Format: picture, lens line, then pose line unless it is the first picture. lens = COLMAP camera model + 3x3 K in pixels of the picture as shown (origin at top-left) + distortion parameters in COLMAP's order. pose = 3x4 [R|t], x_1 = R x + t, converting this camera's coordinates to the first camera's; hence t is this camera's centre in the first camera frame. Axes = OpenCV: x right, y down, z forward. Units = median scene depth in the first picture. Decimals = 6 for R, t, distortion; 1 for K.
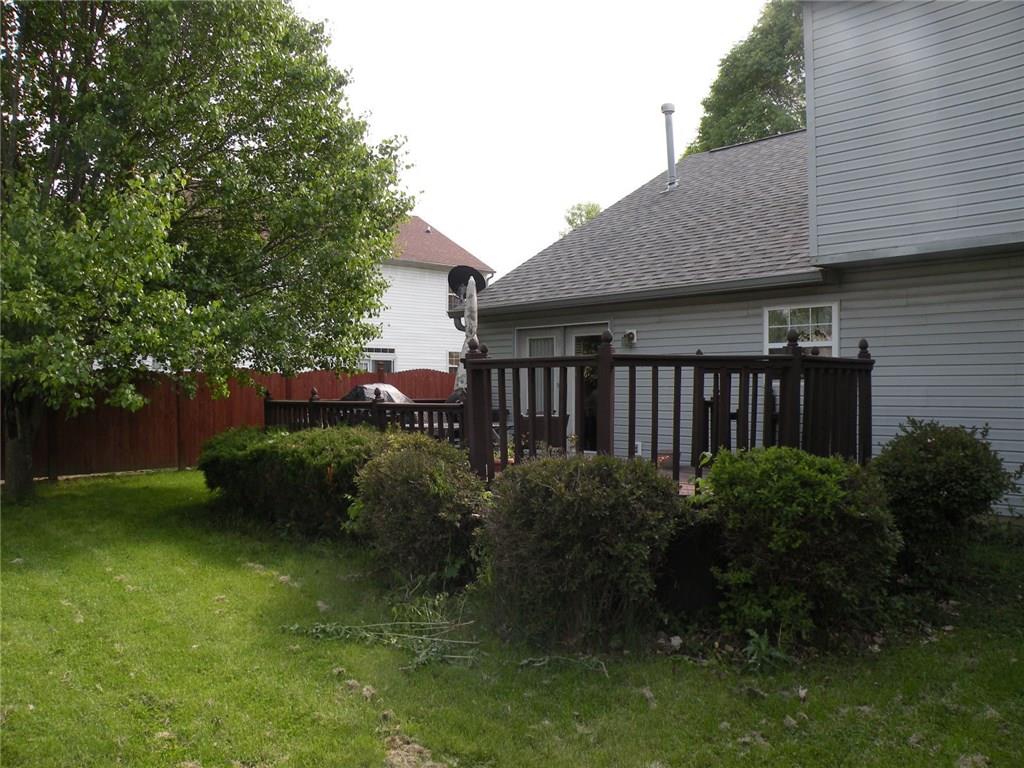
lens RADIAL K [[822.1, 0, 516.8], [0, 822.1, 386.9], [0, 0, 1]] dist [-0.161989, 0.154653]
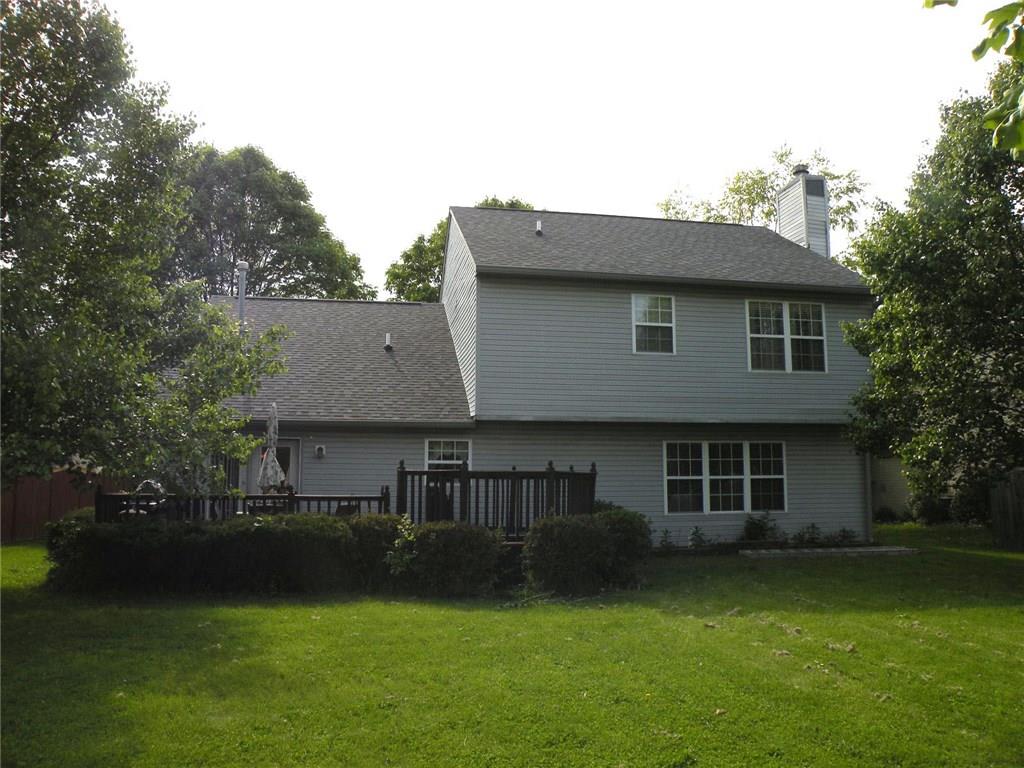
lens RADIAL K [[822.1, 0, 516.8], [0, 822.1, 386.9], [0, 0, 1]] dist [-0.161989, 0.154653]
pose [[0.487218, 0.105966, 0.866827, -1.318855], [0.001955, 0.992476, -0.122424, 0.004010], [-0.873278, 0.061342, 0.483345, 0.020587]]
